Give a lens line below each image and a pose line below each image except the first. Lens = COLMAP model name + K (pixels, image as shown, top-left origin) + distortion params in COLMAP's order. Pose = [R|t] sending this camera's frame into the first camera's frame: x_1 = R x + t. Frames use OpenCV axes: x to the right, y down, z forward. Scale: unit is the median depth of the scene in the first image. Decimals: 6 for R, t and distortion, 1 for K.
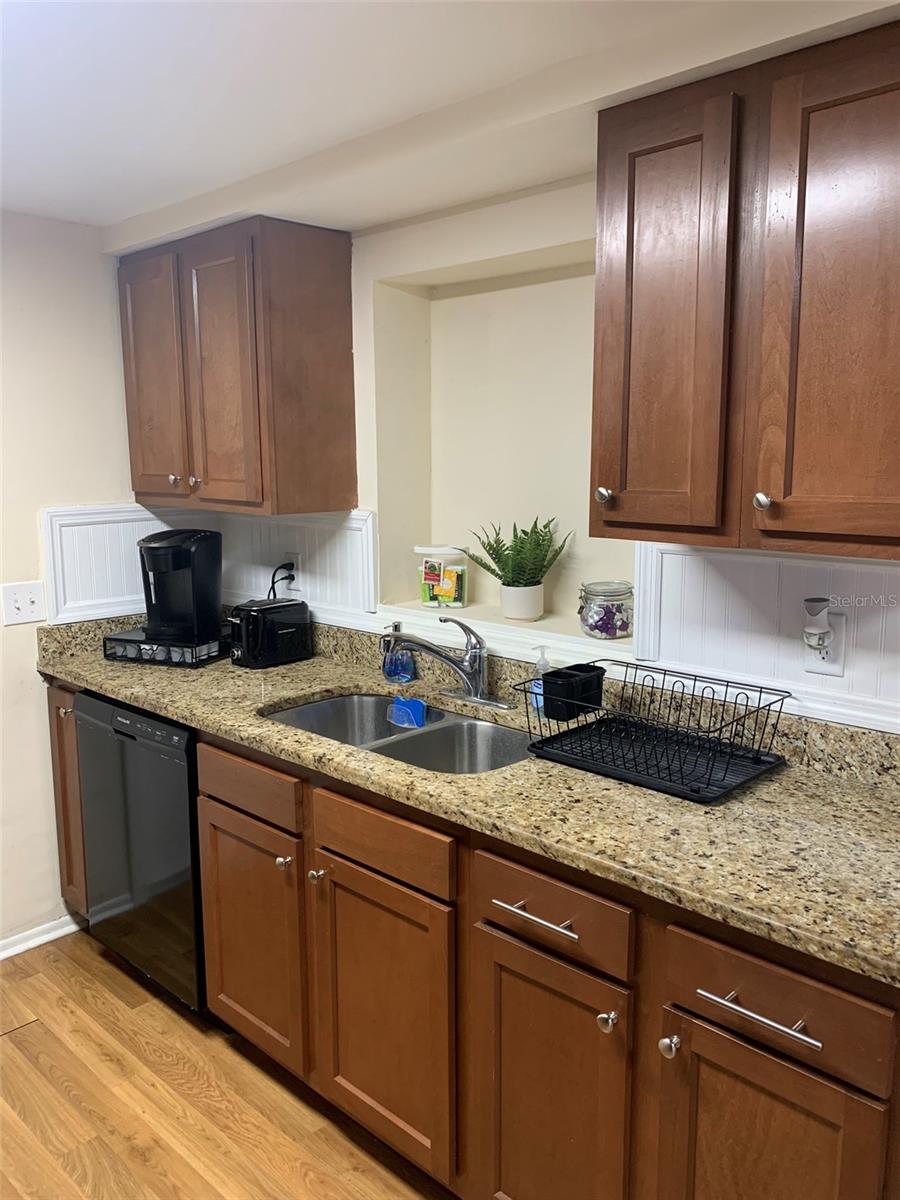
lens RADIAL K [[908.7, 0, 449.7], [0, 908.7, 598.6], [0, 0, 1]] dist [0.038326, -0.075600]
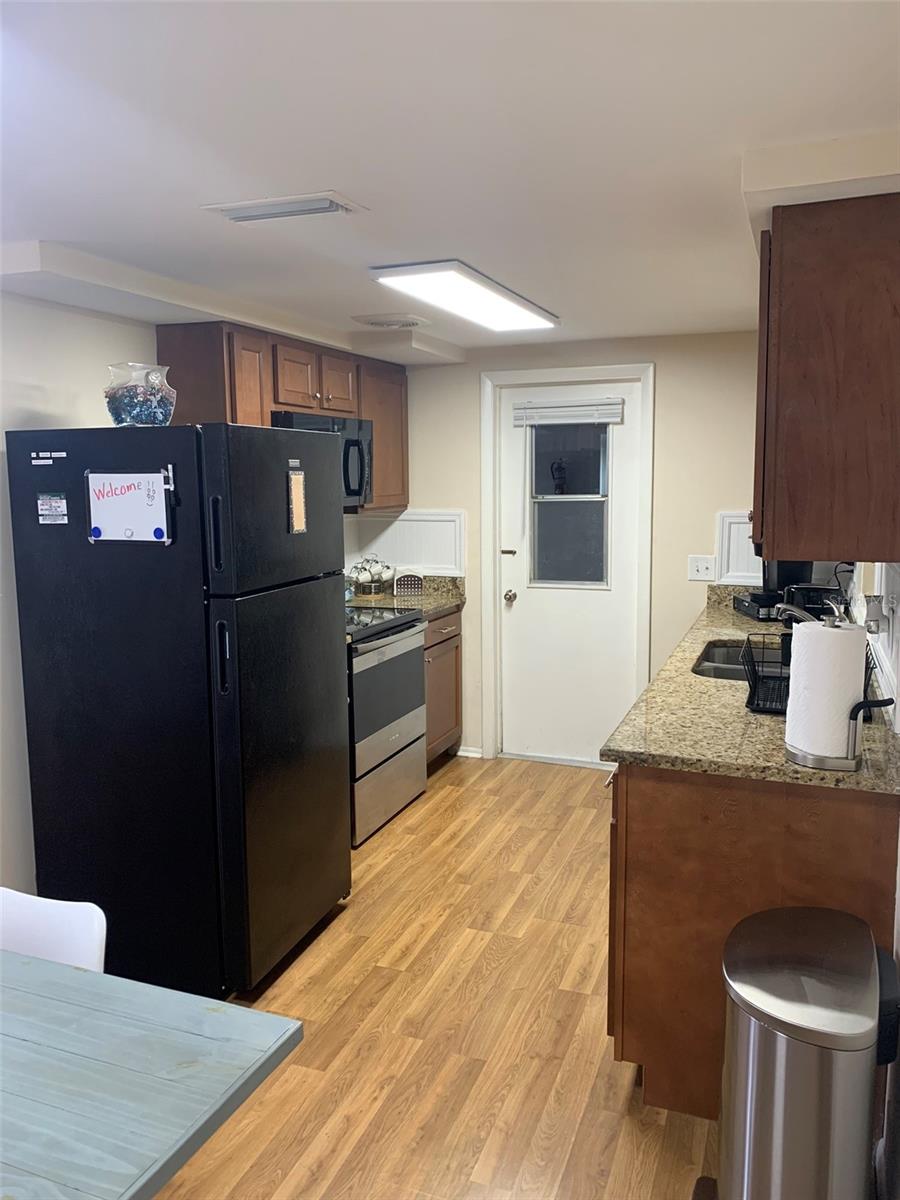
lens RADIAL K [[908.7, 0, 449.8], [0, 908.7, 599.6], [0, 0, 1]] dist [0.038326, -0.075600]
pose [[0.377037, 0.129819, -0.917055, 0.860889], [-0.142080, 0.986516, 0.081237, -0.008236], [0.915236, 0.099666, 0.390398, -0.051112]]
